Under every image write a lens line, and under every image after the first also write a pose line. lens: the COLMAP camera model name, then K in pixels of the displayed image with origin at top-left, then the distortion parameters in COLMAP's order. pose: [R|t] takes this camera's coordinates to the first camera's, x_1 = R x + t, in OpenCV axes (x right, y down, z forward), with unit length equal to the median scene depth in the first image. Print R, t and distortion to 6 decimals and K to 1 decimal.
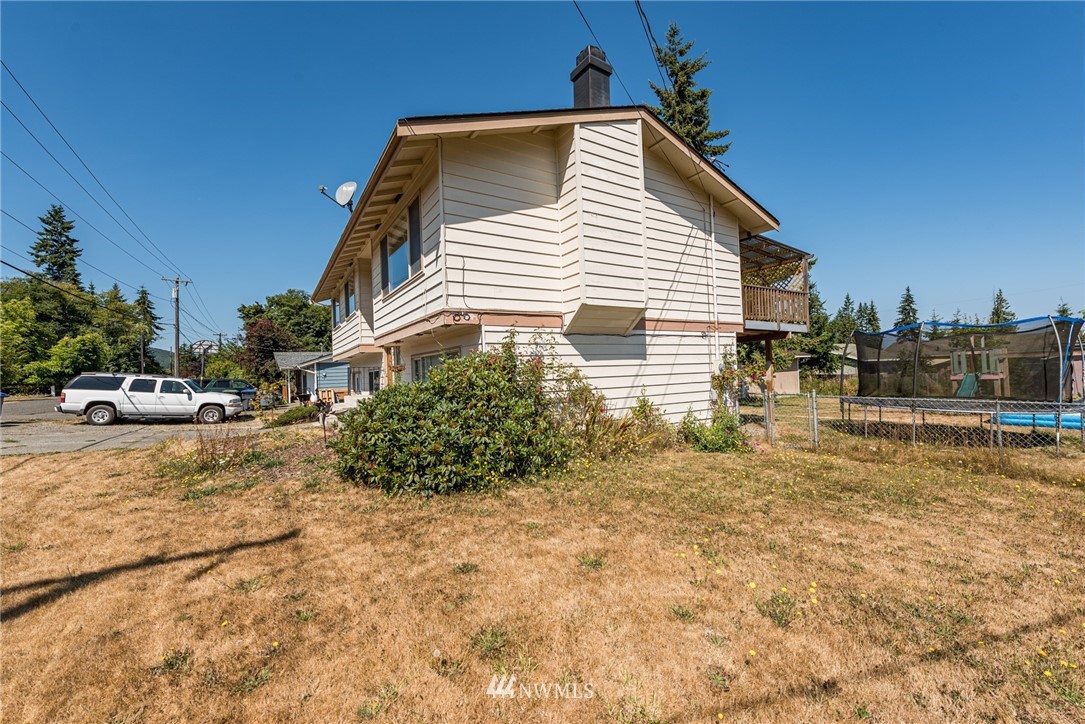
lens RADIAL K [[429.9, 0, 544.3], [0, 429.9, 365.0], [0, 0, 1]] dist [-0.002823, -0.000190]
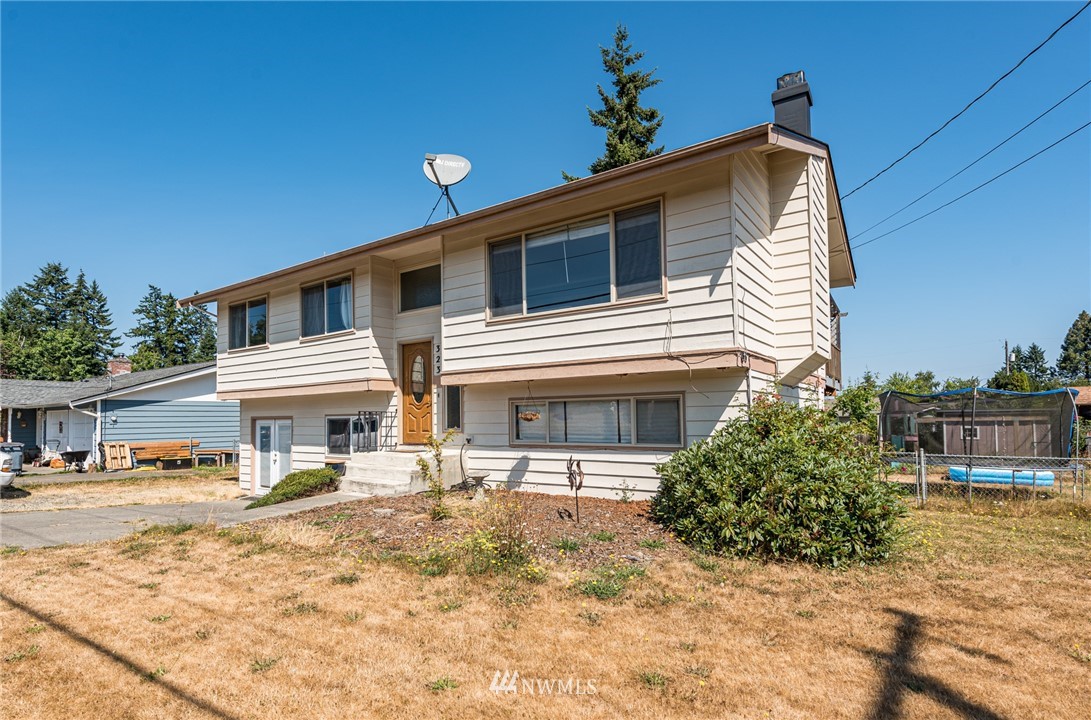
lens RADIAL K [[558.4, 0, 518.6], [0, 558.4, 400.7], [0, 0, 1]] dist [0.002097, 0.000614]
pose [[0.930646, 0.040043, 0.363724, -0.852873], [-0.029778, 0.998985, -0.033788, 0.018133], [-0.364708, 0.020614, 0.930894, 0.120072]]
